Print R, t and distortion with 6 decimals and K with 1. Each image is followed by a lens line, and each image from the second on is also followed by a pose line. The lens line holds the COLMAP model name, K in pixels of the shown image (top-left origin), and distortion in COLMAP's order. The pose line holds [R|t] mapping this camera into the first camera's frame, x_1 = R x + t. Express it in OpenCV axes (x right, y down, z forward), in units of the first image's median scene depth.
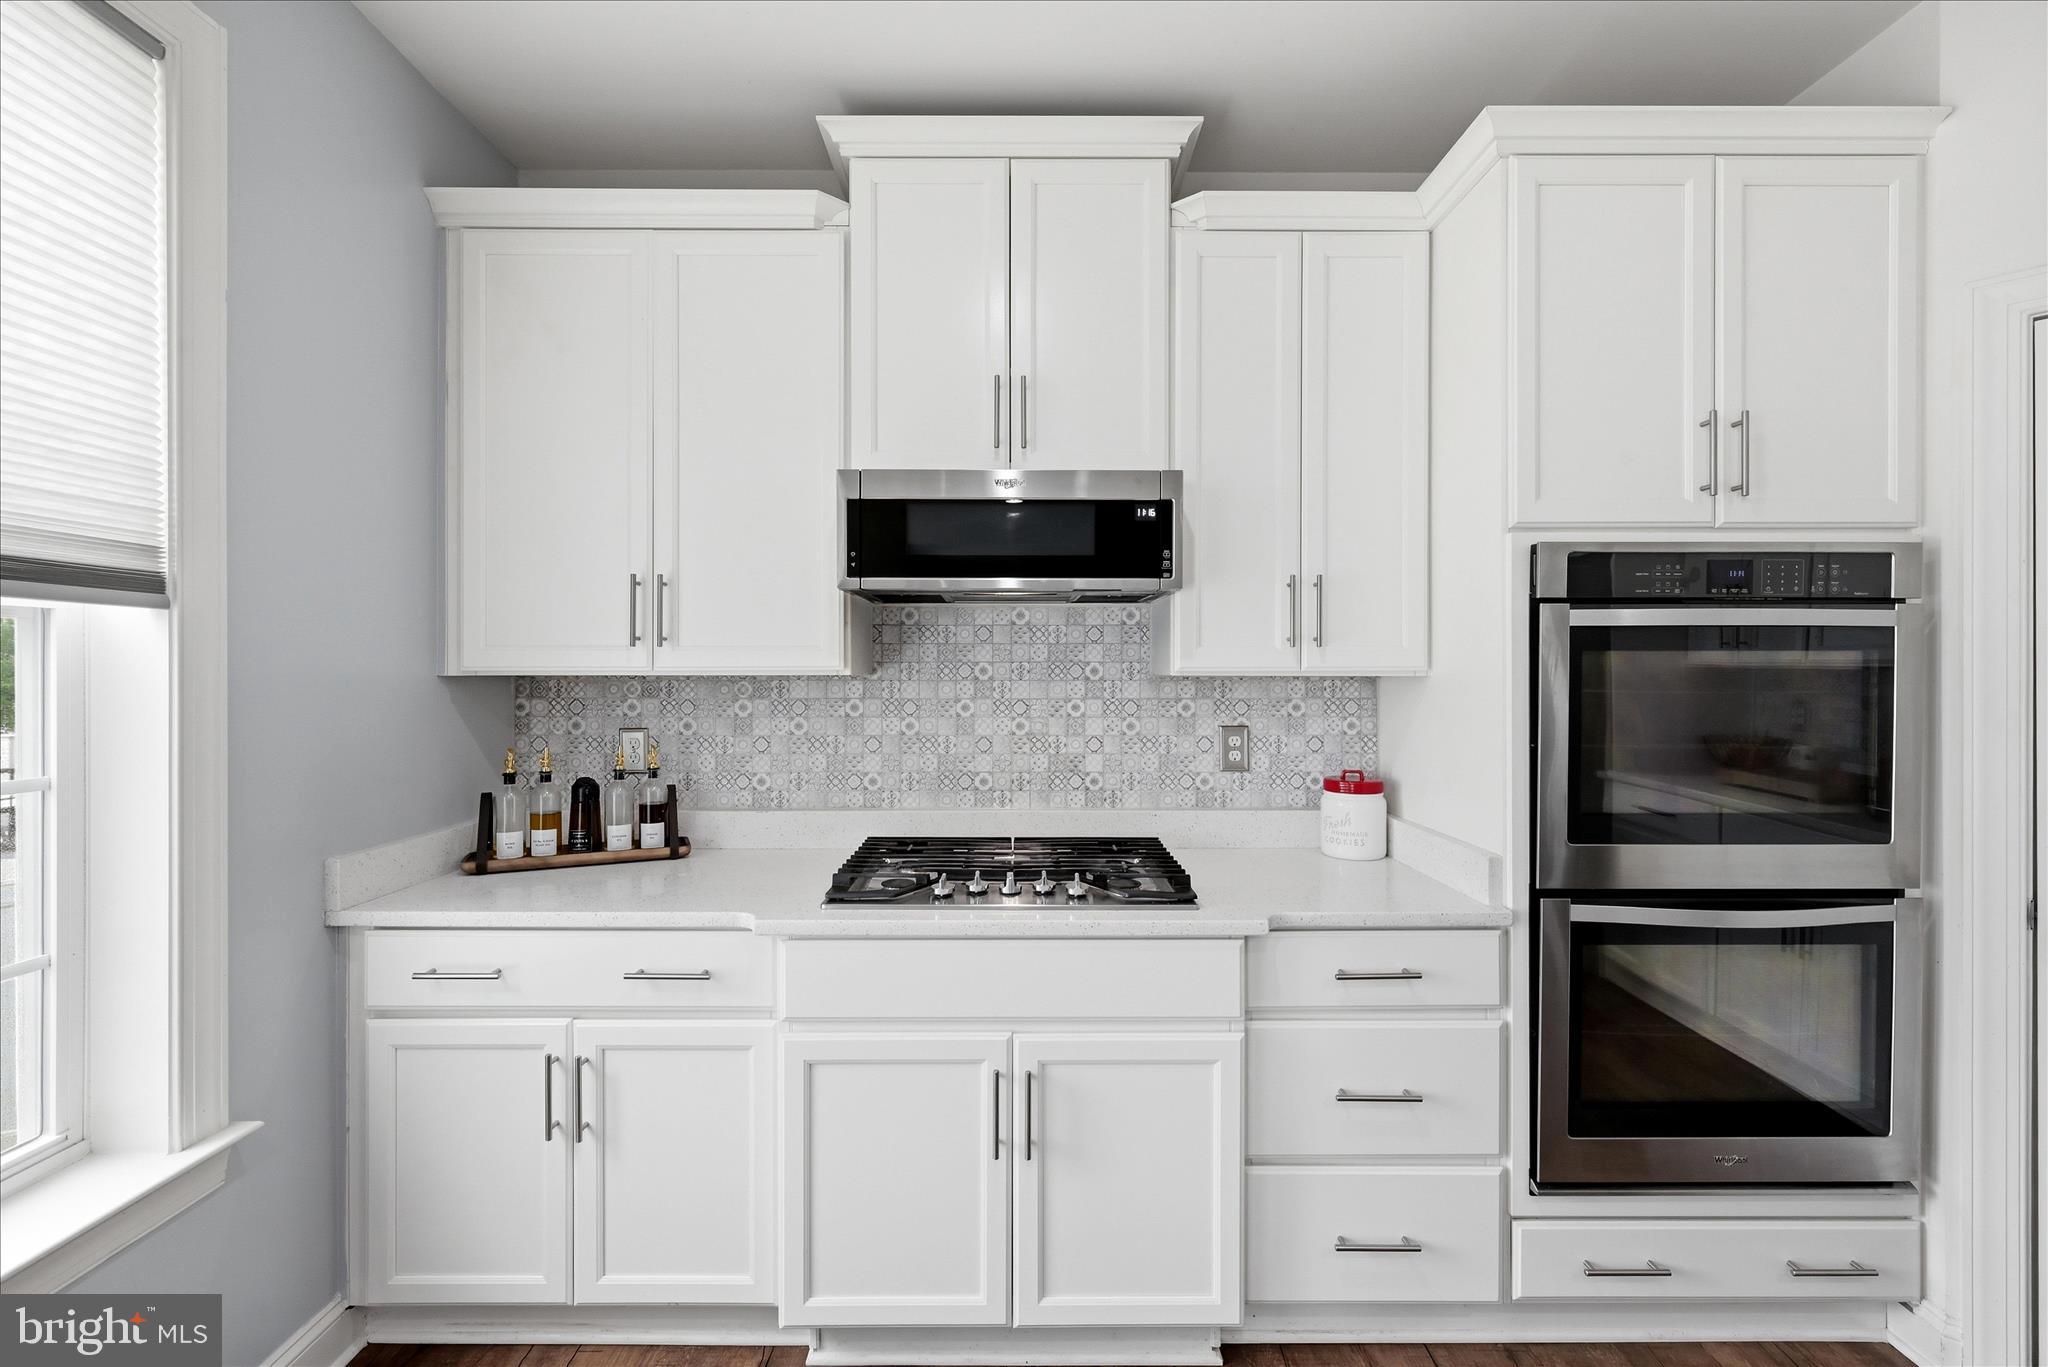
lens RADIAL K [[1022.5, 0, 1009.8], [0, 1022.5, 674.1], [0, 0, 1]] dist [-0.004234, -0.000608]
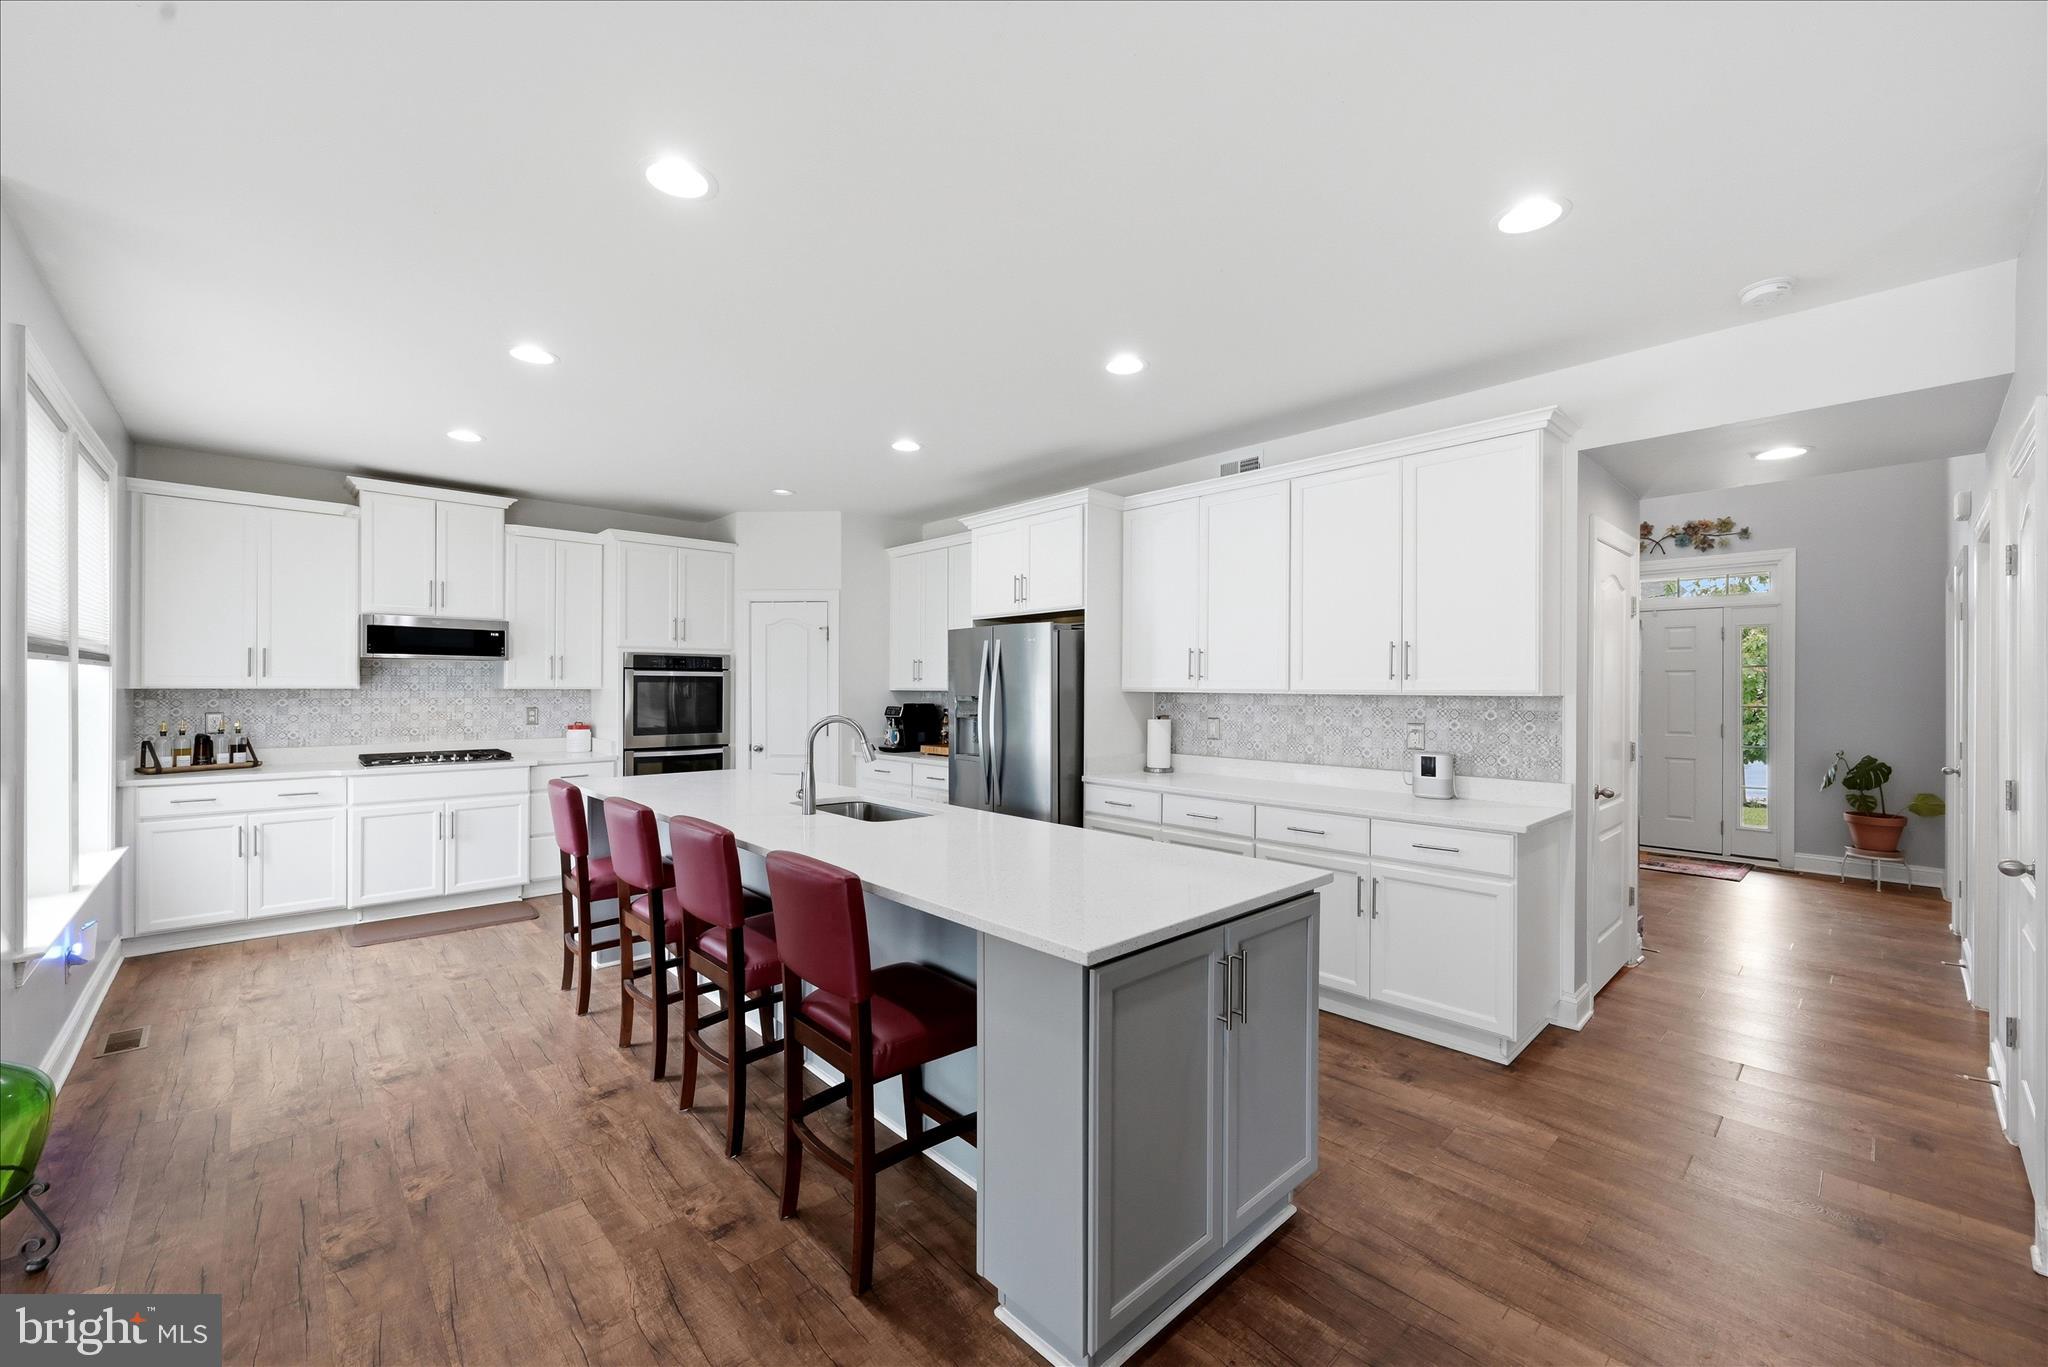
lens RADIAL K [[818.4, 0, 1032.1], [0, 818.4, 689.4], [0, 0, 1]] dist [-0.001243, 0.000481]
pose [[0.742700, 0.000830, 0.669623, -0.291055], [-0.002335, 0.999996, 0.001350, -0.003595], [-0.669620, -0.002566, 0.742700, -1.770917]]
